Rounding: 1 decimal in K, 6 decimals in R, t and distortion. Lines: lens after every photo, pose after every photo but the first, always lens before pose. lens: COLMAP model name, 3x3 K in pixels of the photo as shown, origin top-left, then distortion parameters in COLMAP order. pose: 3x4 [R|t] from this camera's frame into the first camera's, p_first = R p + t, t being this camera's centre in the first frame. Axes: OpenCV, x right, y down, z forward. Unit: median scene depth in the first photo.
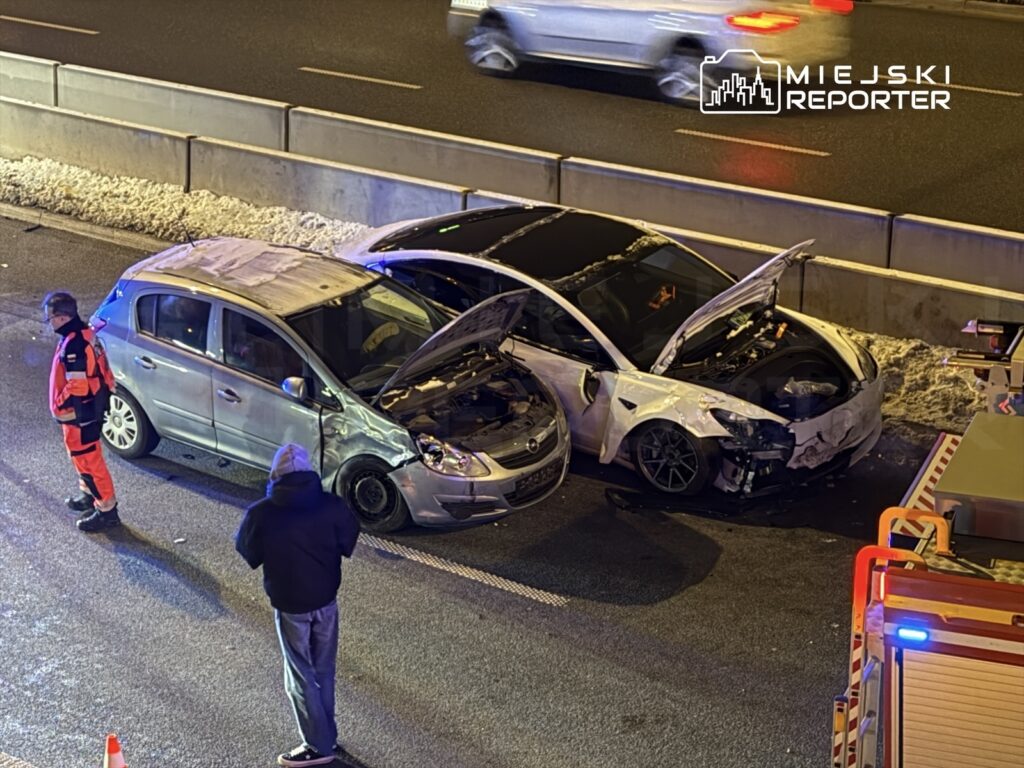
lens RADIAL K [[2502.2, 0, 512.0], [0, 2502.2, 384.0], [0, 0, 1]] dist [0.138453, 0.456350]
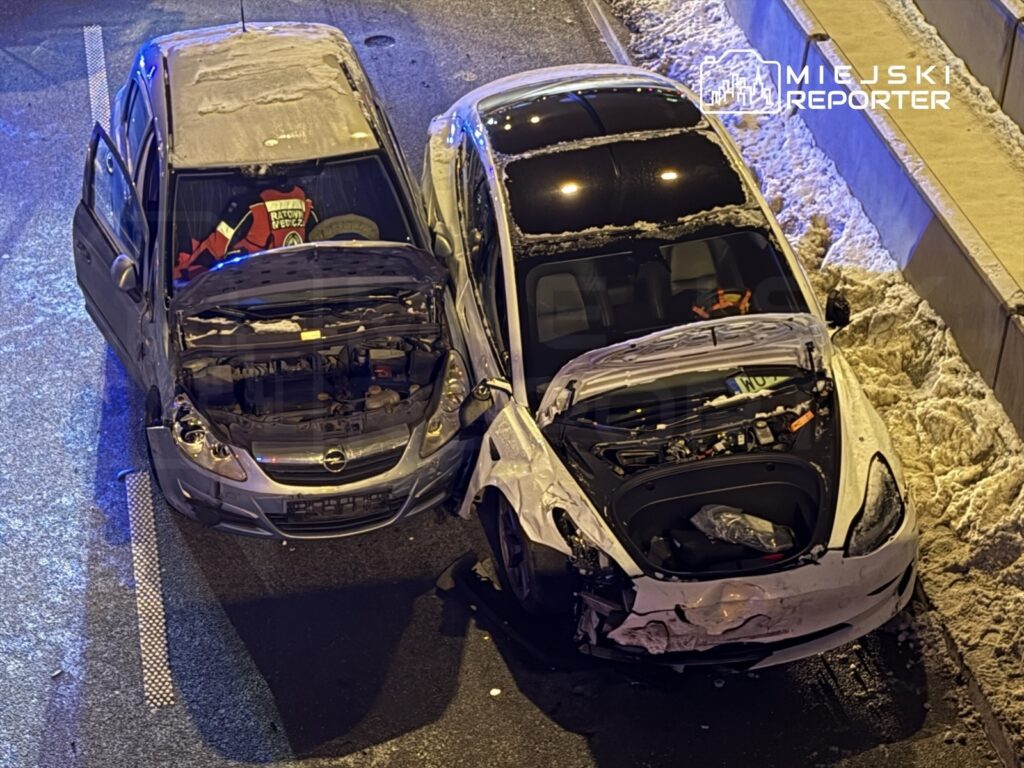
lens RADIAL K [[2502.2, 0, 512.0], [0, 2502.2, 384.0], [0, 0, 1]] dist [0.138453, 0.456350]
pose [[0.766960, 0.351786, -0.536674, 0.405583], [-0.238870, 0.932748, 0.270041, -0.192119], [0.595578, -0.078915, 0.799412, 0.465098]]
